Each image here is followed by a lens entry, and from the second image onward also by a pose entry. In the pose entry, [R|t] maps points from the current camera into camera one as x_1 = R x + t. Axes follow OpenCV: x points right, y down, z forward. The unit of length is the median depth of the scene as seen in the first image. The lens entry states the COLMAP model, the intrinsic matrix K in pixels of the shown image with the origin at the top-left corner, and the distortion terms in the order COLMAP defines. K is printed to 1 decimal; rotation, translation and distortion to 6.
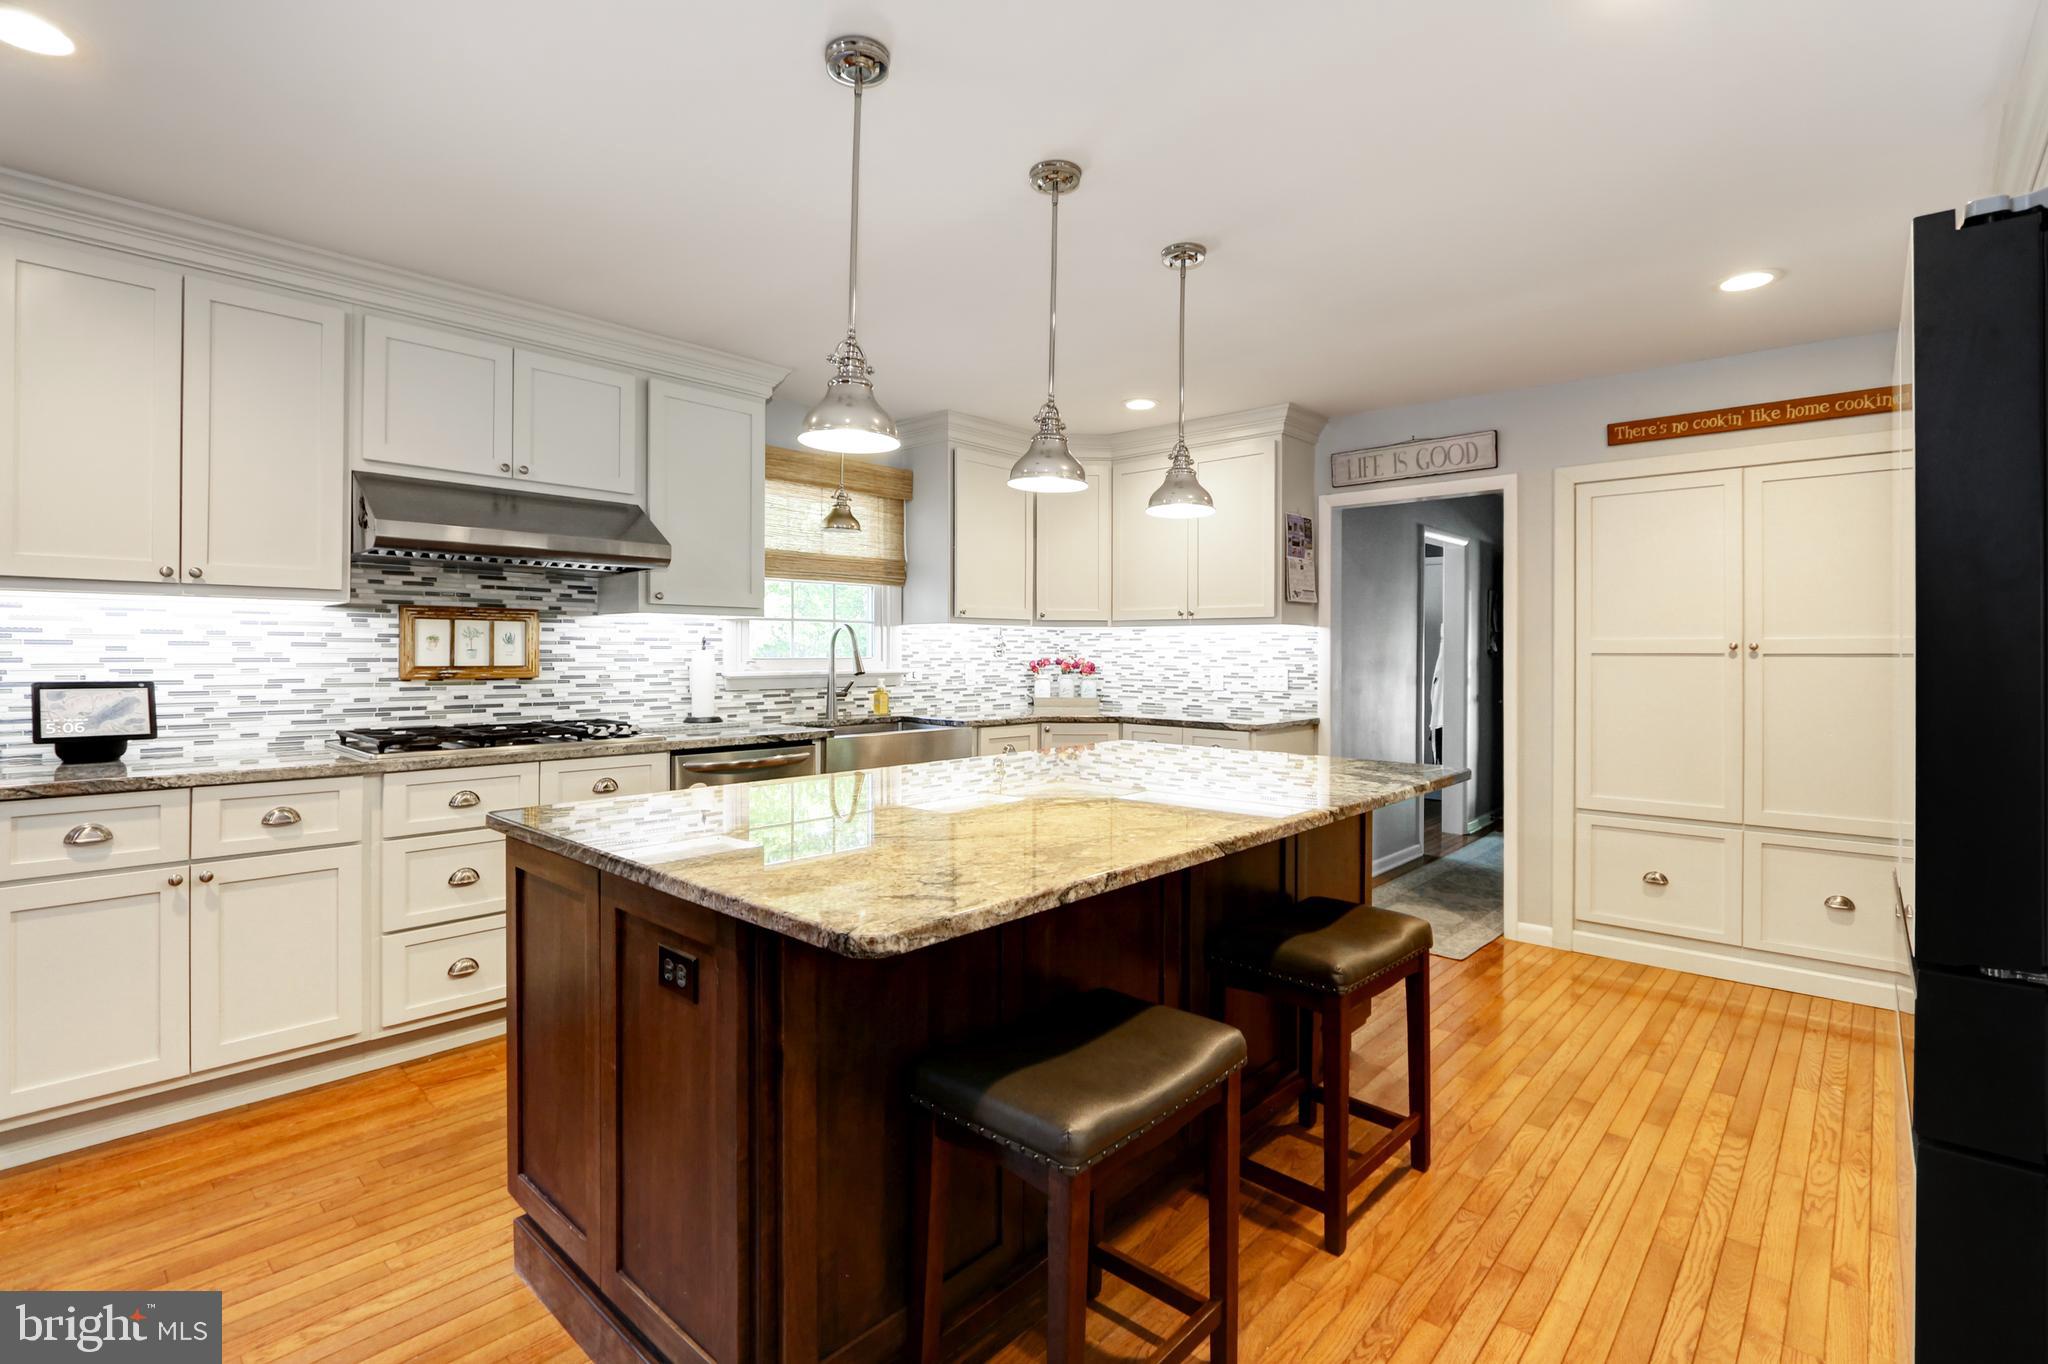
lens RADIAL K [[957.6, 0, 1011.3], [0, 957.6, 653.4], [0, 0, 1]] dist [-0.017452, 0.001657]
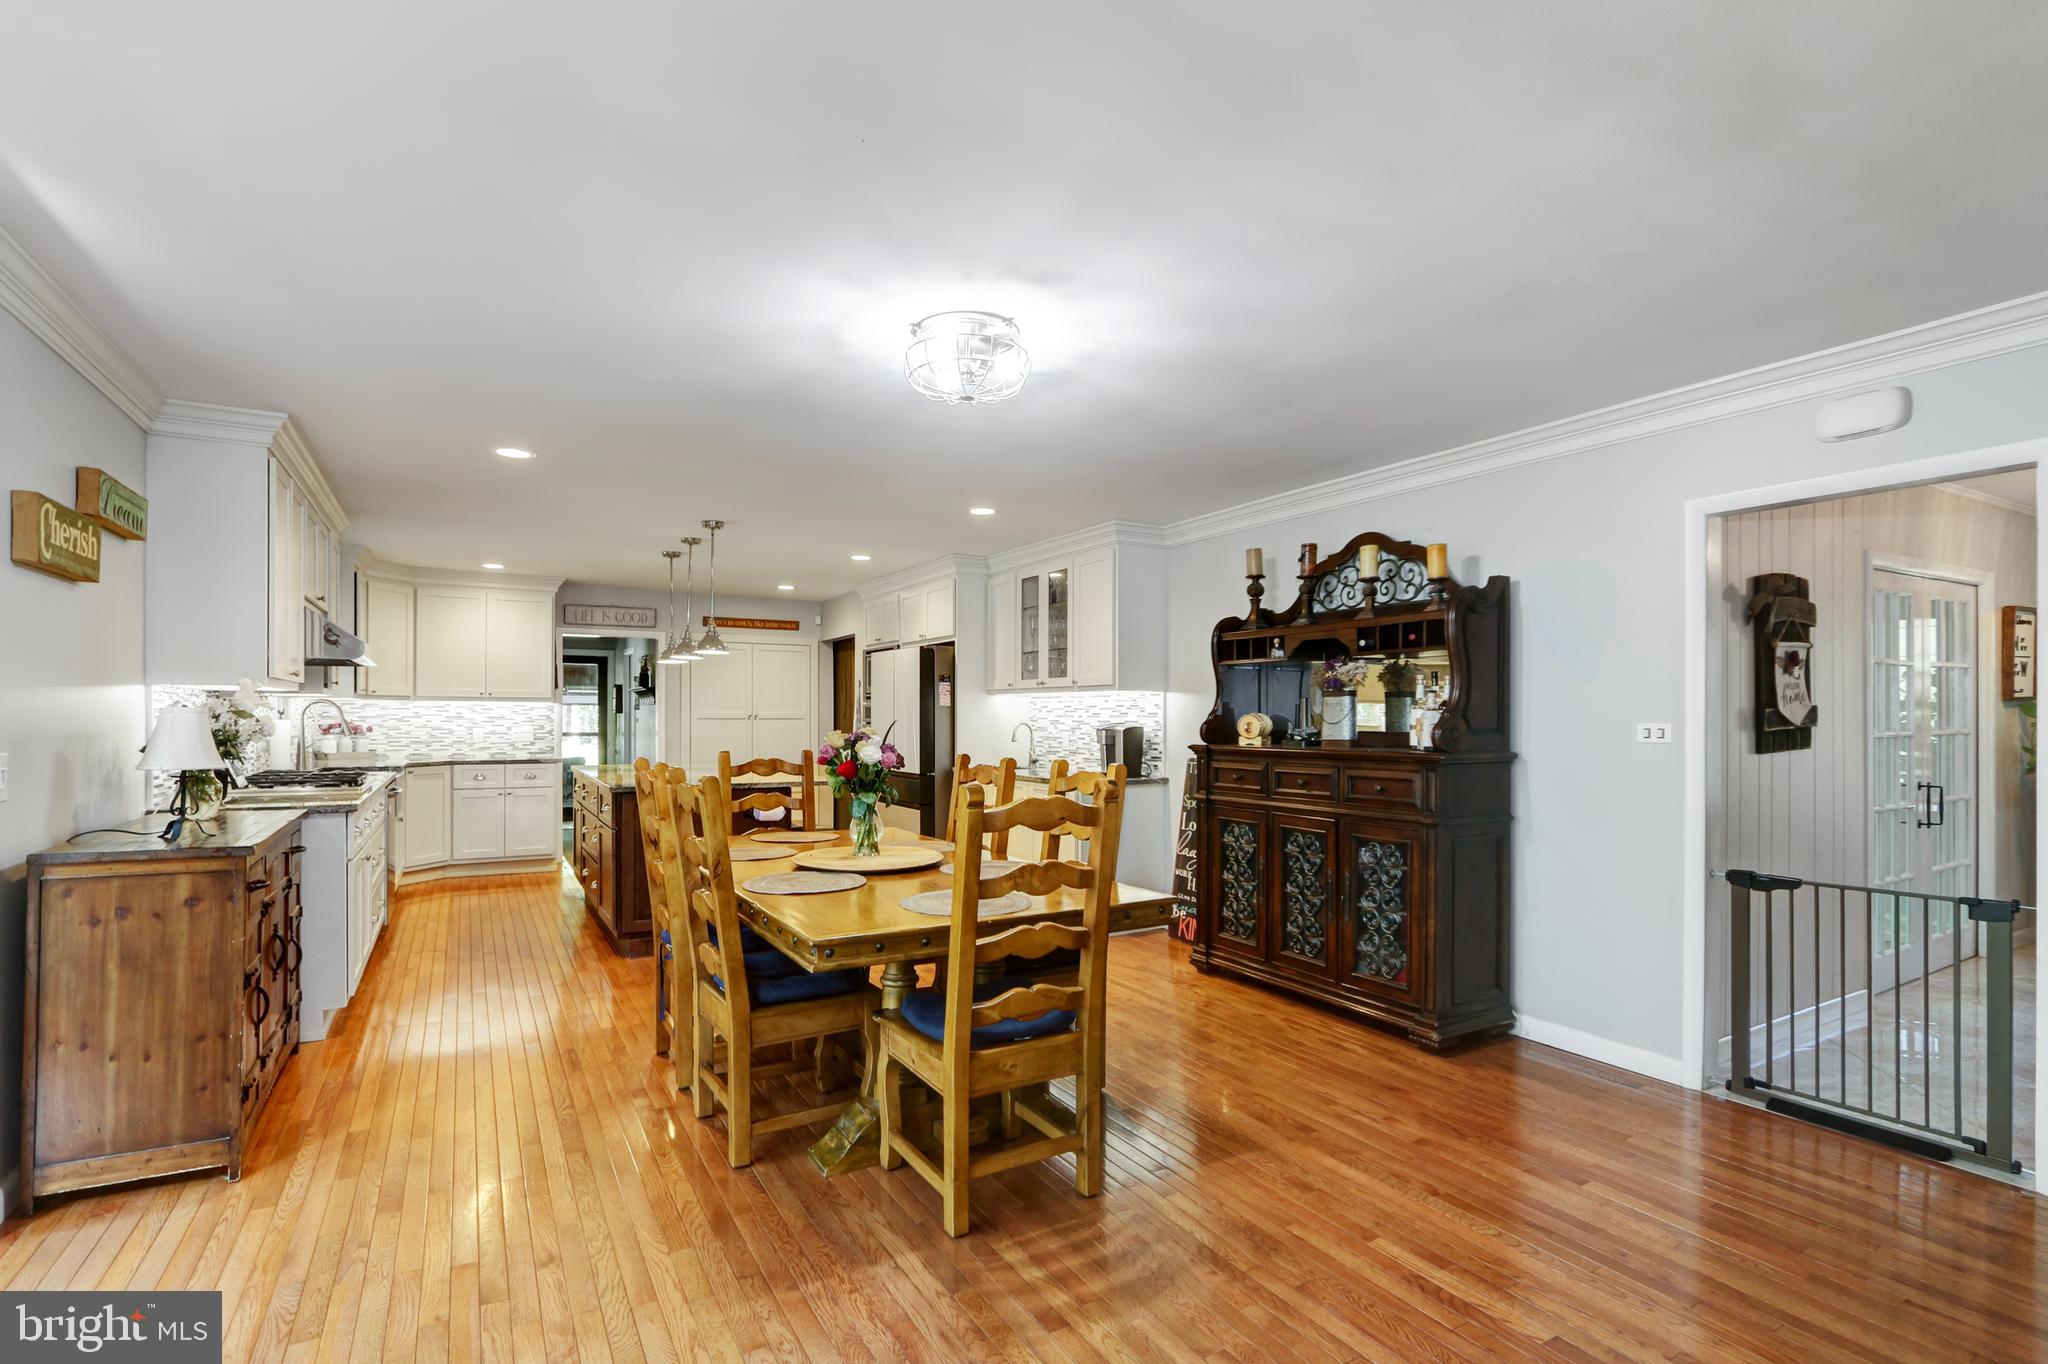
lens RADIAL K [[957.6, 0, 1019.6], [0, 957.6, 712.3], [0, 0, 1]] dist [-0.017452, 0.001657]
pose [[0.296671, -0.001127, 0.954979, -1.672289], [-0.001531, 0.999997, 0.001655, -0.023734], [-0.954978, -0.001953, 0.296669, -0.491287]]
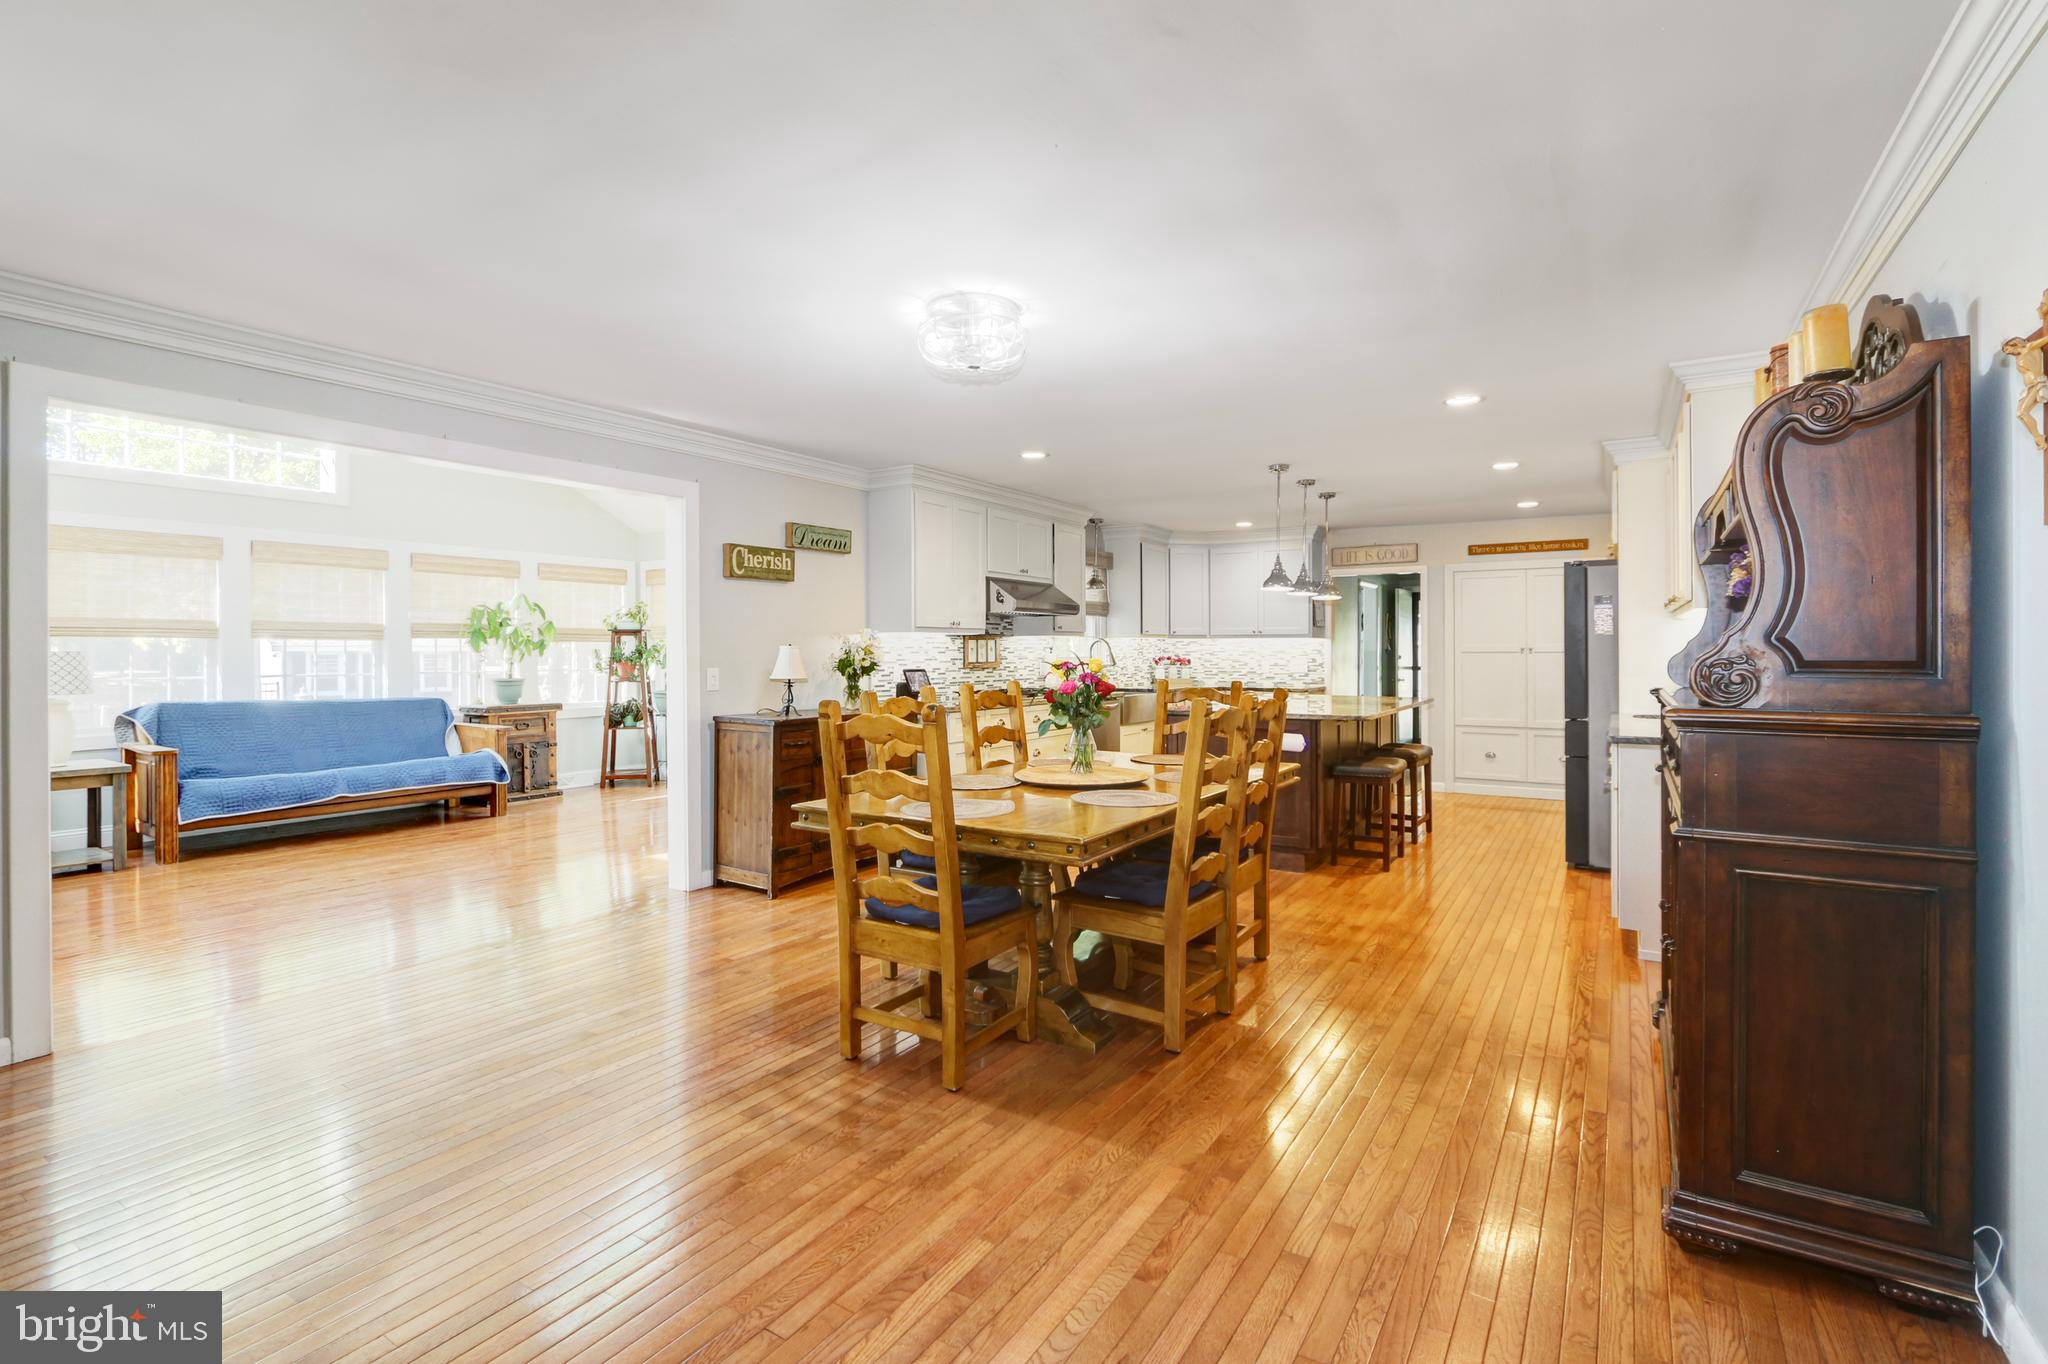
lens RADIAL K [[957.6, 0, 1015.5], [0, 957.6, 654.9], [0, 0, 1]] dist [-0.017452, 0.001657]
pose [[0.985242, -0.006944, 0.171028, -0.949527], [0.006158, 0.999968, 0.005127, -0.013931], [-0.171059, -0.003998, 0.985253, -1.198270]]
